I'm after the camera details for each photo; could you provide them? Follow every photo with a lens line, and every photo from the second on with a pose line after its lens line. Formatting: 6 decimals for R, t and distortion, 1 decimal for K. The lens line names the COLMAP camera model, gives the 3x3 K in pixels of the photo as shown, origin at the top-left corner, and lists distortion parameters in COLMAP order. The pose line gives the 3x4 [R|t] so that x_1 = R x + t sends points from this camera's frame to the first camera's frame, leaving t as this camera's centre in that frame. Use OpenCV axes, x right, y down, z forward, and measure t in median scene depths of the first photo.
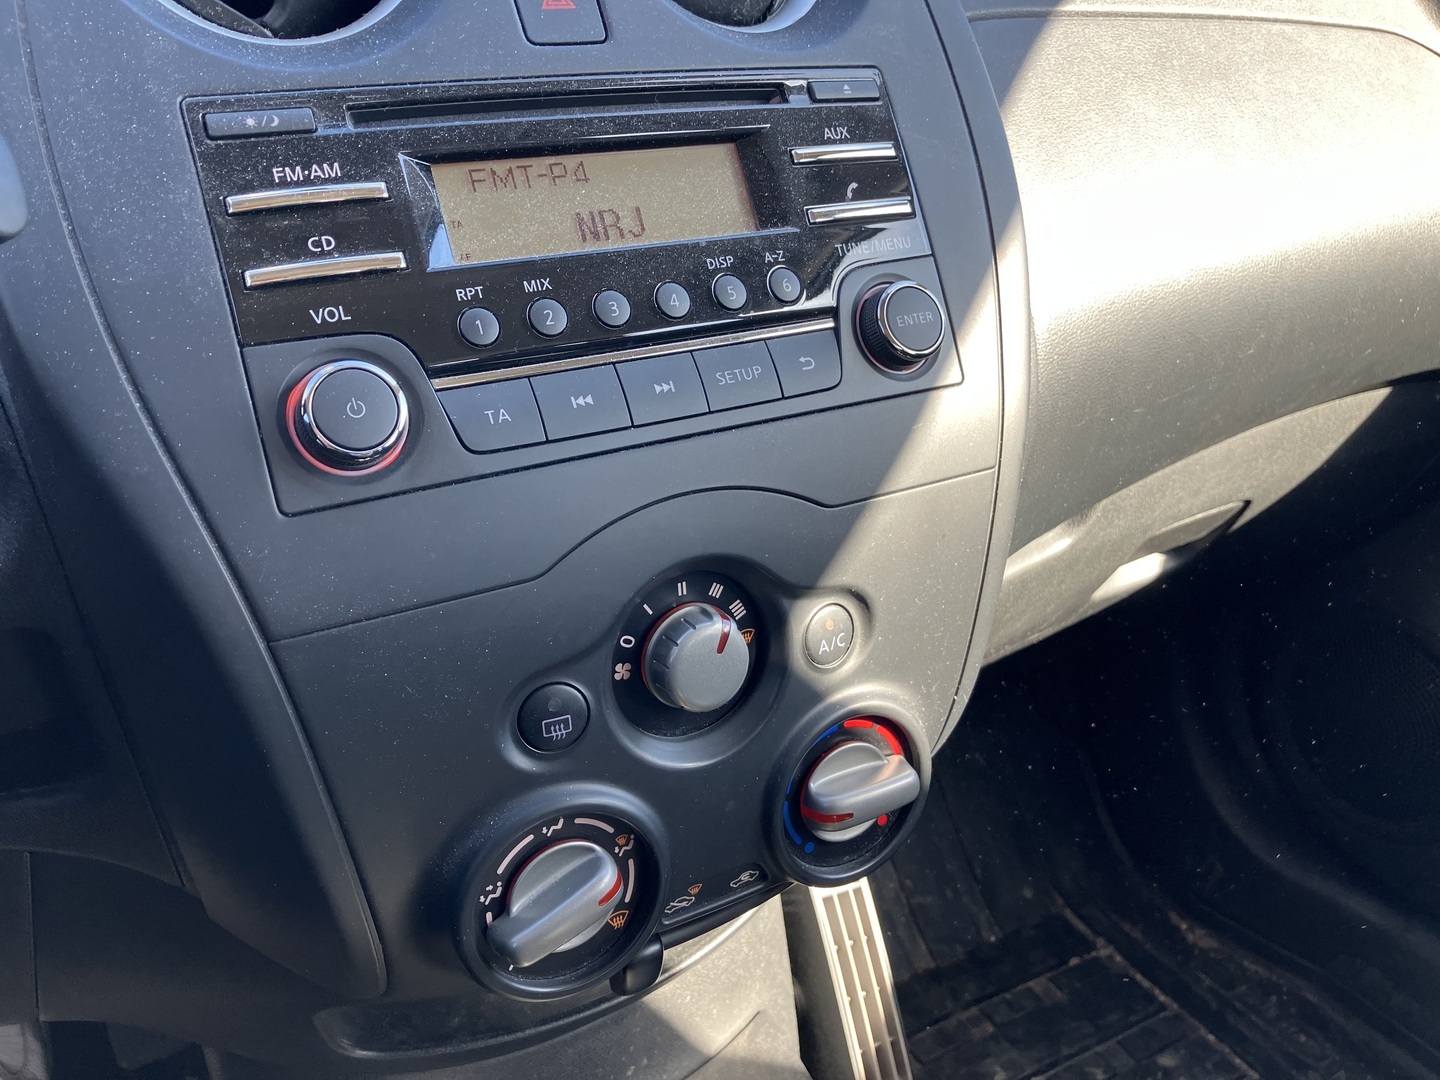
lens RADIAL K [[1178.6, 0, 720.0], [0, 1178.6, 540.0], [0, 0, 1]] dist [-0.007222, -0.010700]
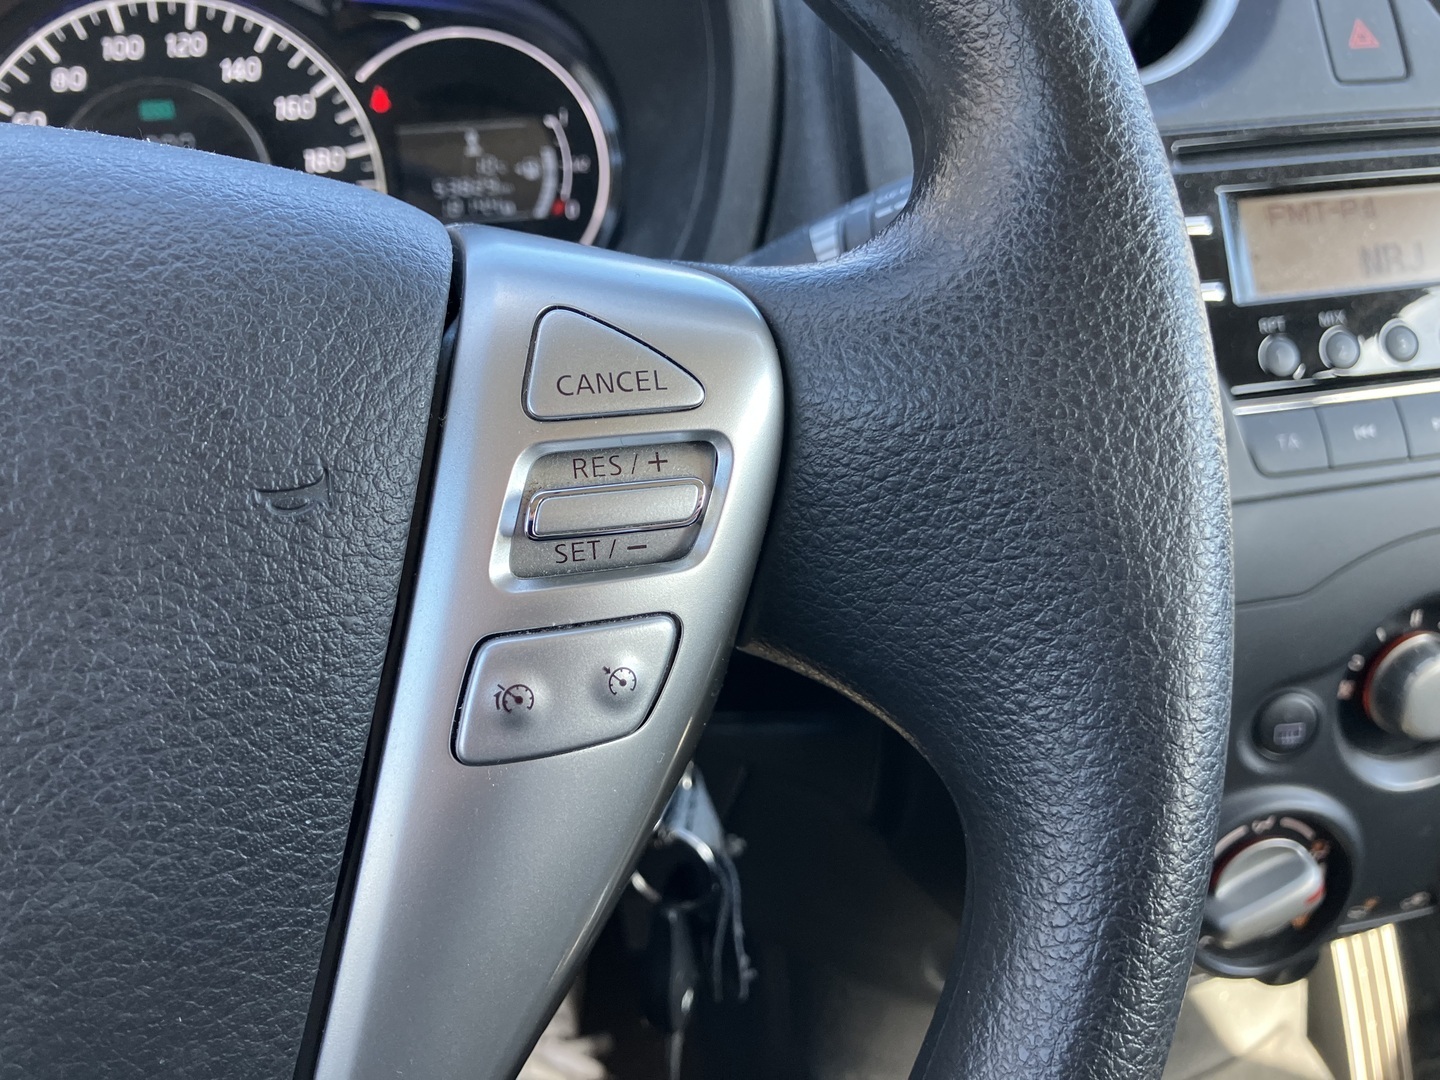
lens RADIAL K [[1178.6, 0, 720.0], [0, 1178.6, 540.0], [0, 0, 1]] dist [-0.007222, -0.010700]
pose [[0.949149, 0.115579, -0.292845, -0.322477], [-0.103889, 0.993055, 0.055217, -0.020099], [0.297193, -0.021986, 0.954564, -0.159026]]
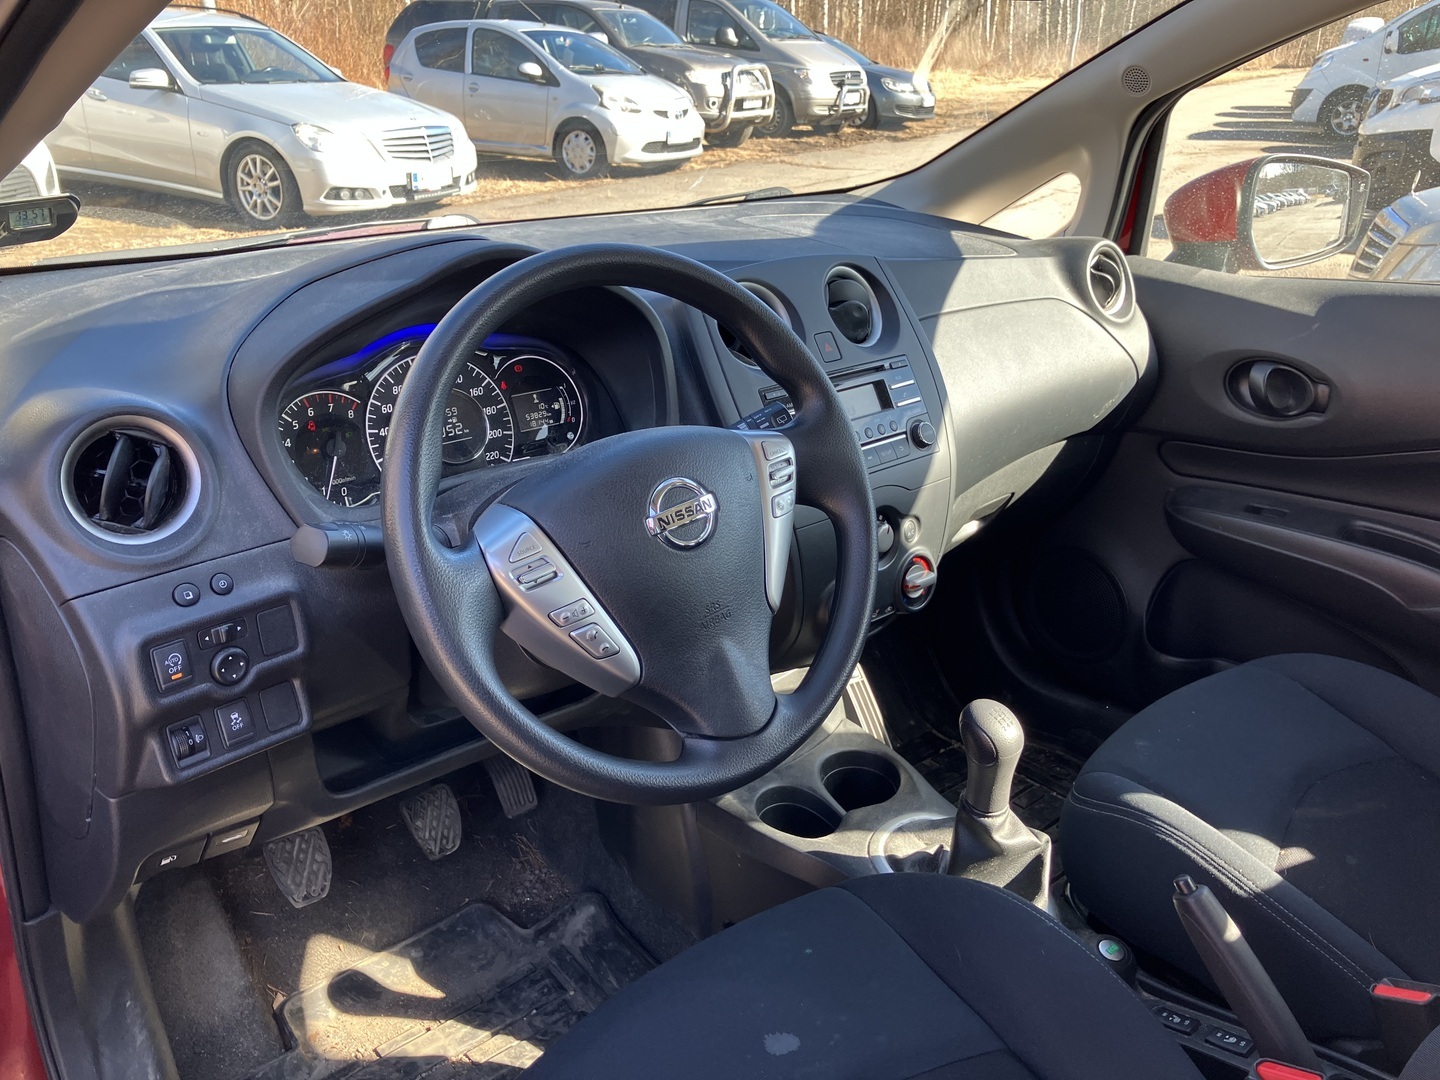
lens RADIAL K [[1178.6, 0, 720.0], [0, 1178.6, 540.0], [0, 0, 1]] dist [-0.007222, -0.010700]
pose [[0.975354, -0.068660, 0.209692, -1.099856], [0.078776, 0.996079, -0.040268, 0.196023], [-0.206105, 0.055794, 0.976938, -2.061338]]
